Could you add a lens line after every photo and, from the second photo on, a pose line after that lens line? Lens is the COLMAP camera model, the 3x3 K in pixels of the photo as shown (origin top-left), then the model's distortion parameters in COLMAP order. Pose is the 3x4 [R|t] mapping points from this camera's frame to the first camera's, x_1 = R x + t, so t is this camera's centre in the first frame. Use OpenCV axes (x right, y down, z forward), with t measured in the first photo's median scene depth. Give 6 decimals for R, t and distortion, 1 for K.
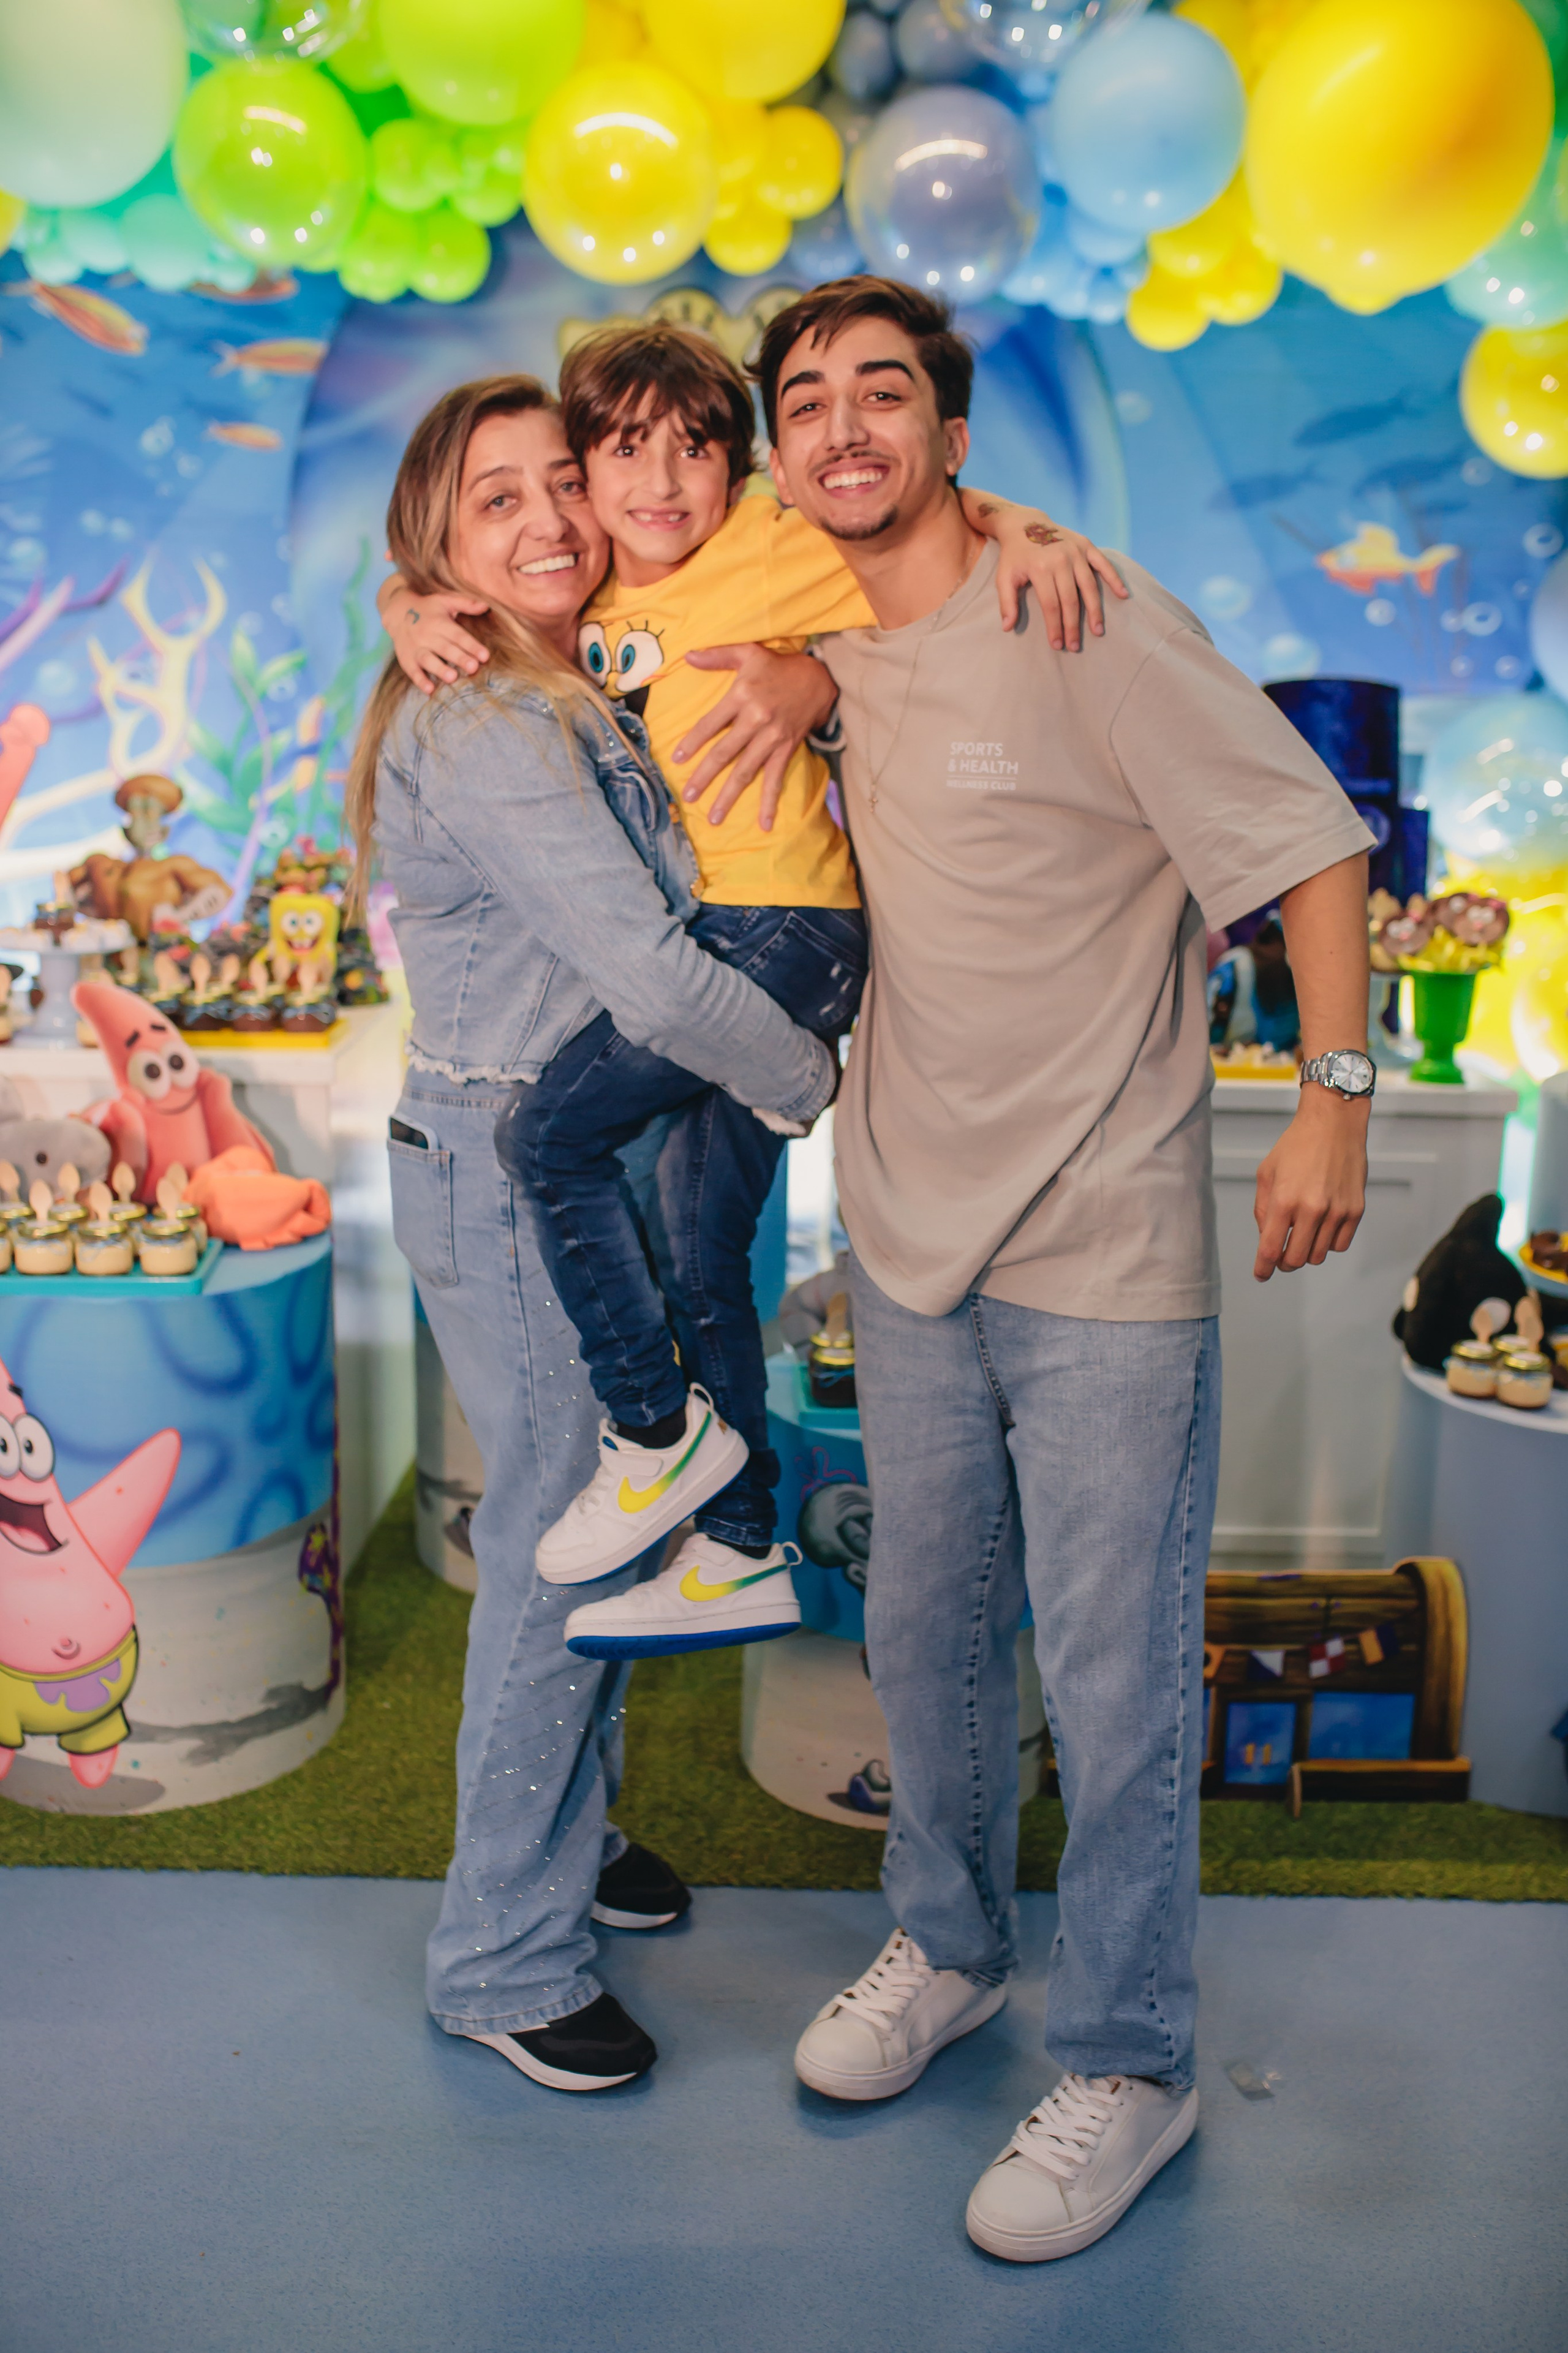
lens RADIAL K [[2291.2, 0, 794.0], [0, 2291.2, 1170.1], [0, 0, 1]] dist [-0.065021, 0.090640]
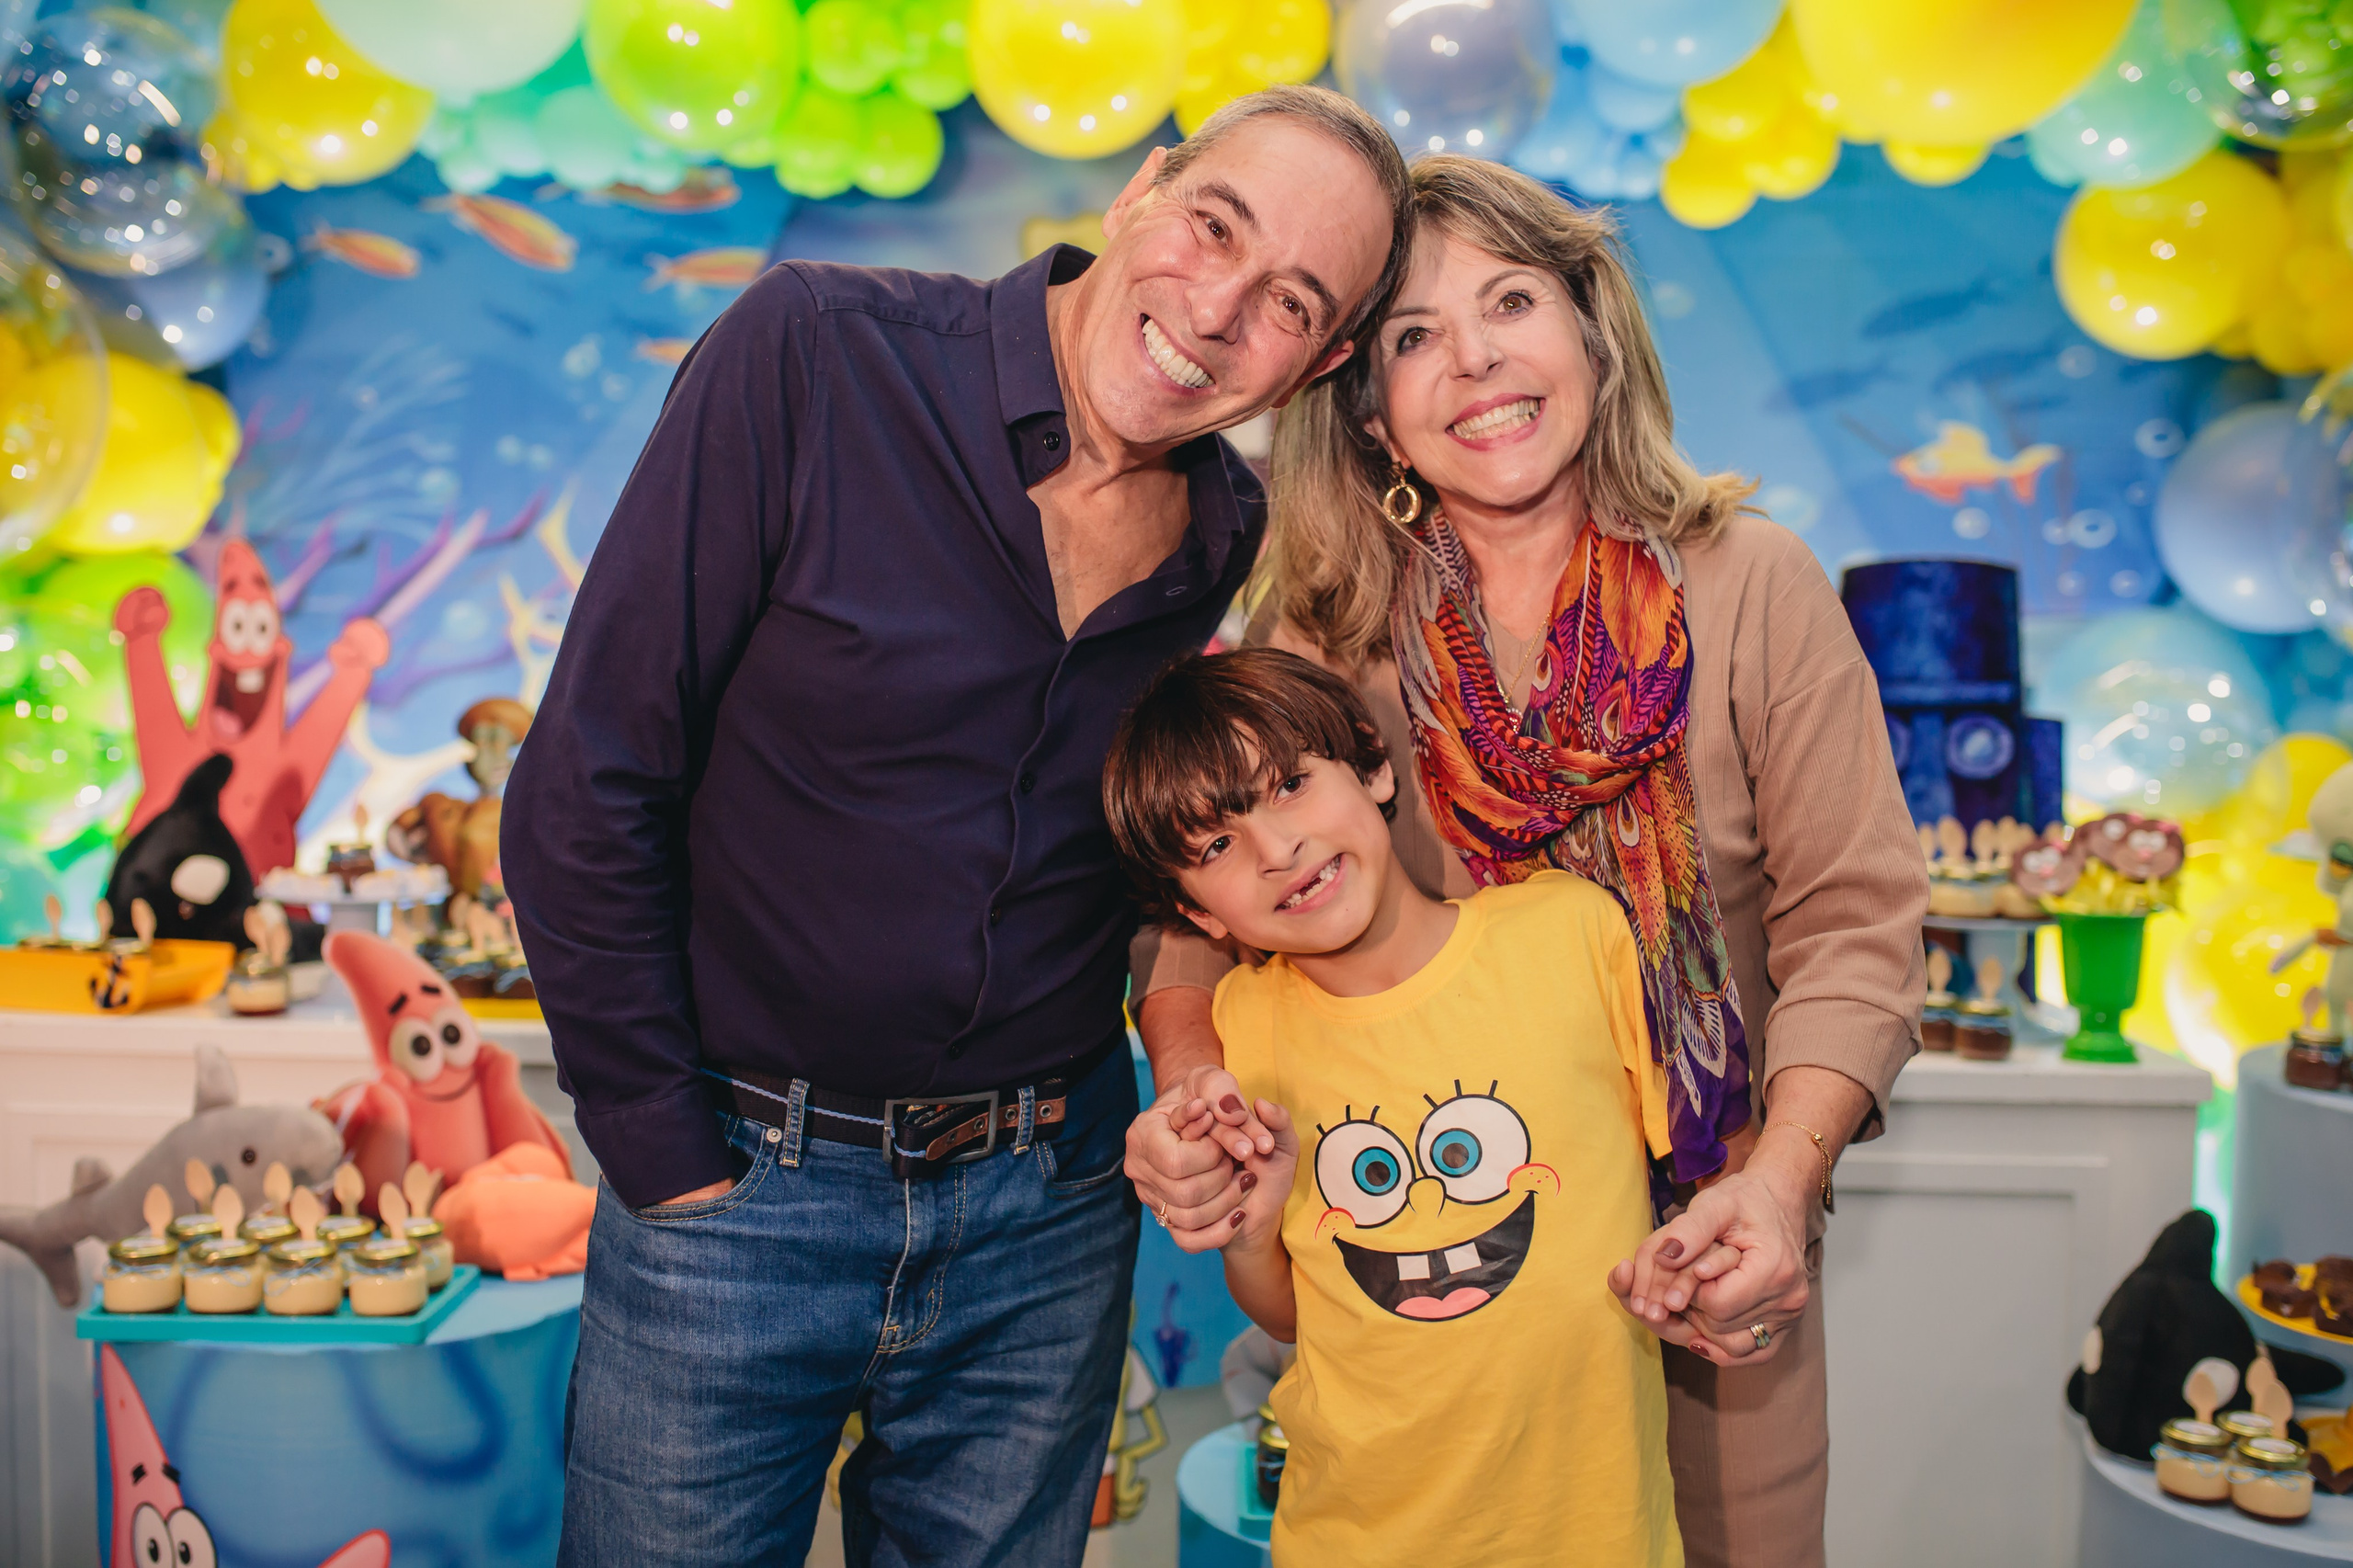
lens RADIAL K [[2335.9, 0, 1176.2], [0, 2335.9, 775.8], [0, 0, 1]] dist [-0.061626, 0.079609]
pose [[0.997284, -0.010172, -0.072940, 0.030137], [-0.002608, 0.984915, -0.173018, 0.002153], [0.073599, 0.172738, 0.982214, 0.191587]]
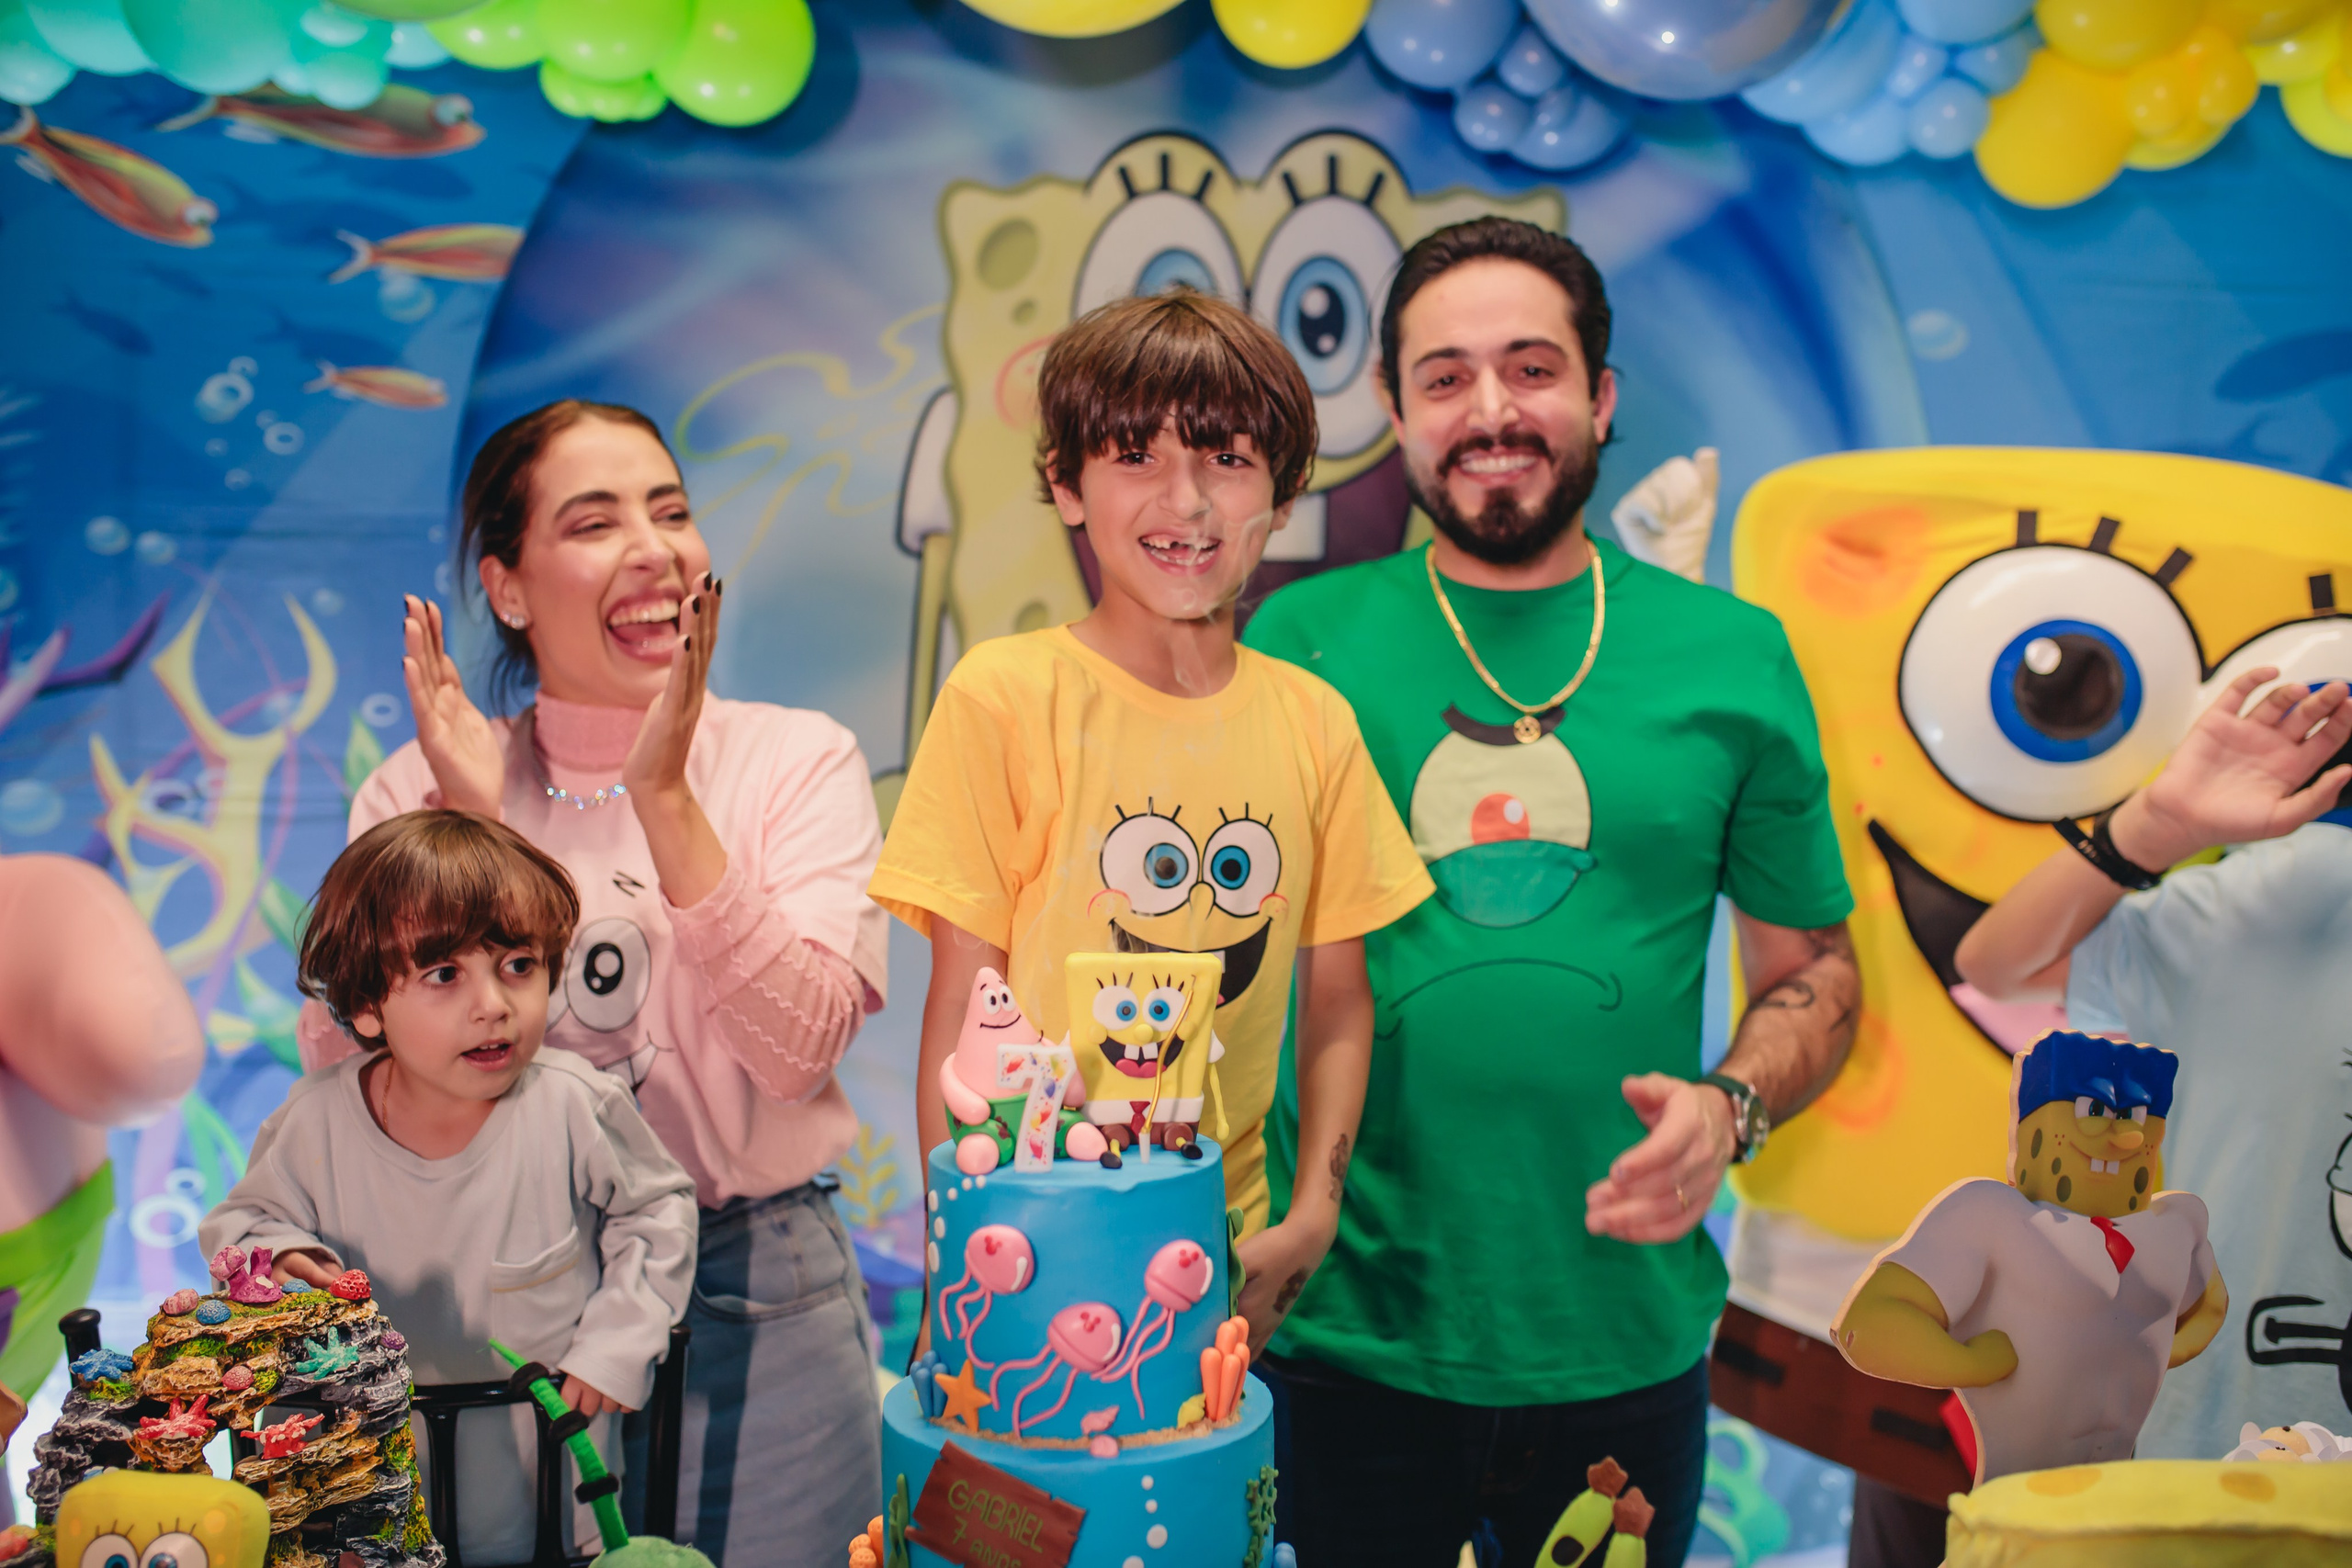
lens RADIAL K [[2264.8, 0, 1180.0], [0, 2264.8, 783.3], [0, 0, 1]] dist [-0.067798, 0.101284]
pose [[0.999930, -0.006272, 0.009990, -0.069407], [0.008230, 0.977664, -0.210011, -0.150536], [-0.008449, 0.210079, 0.977648, 0.663812]]
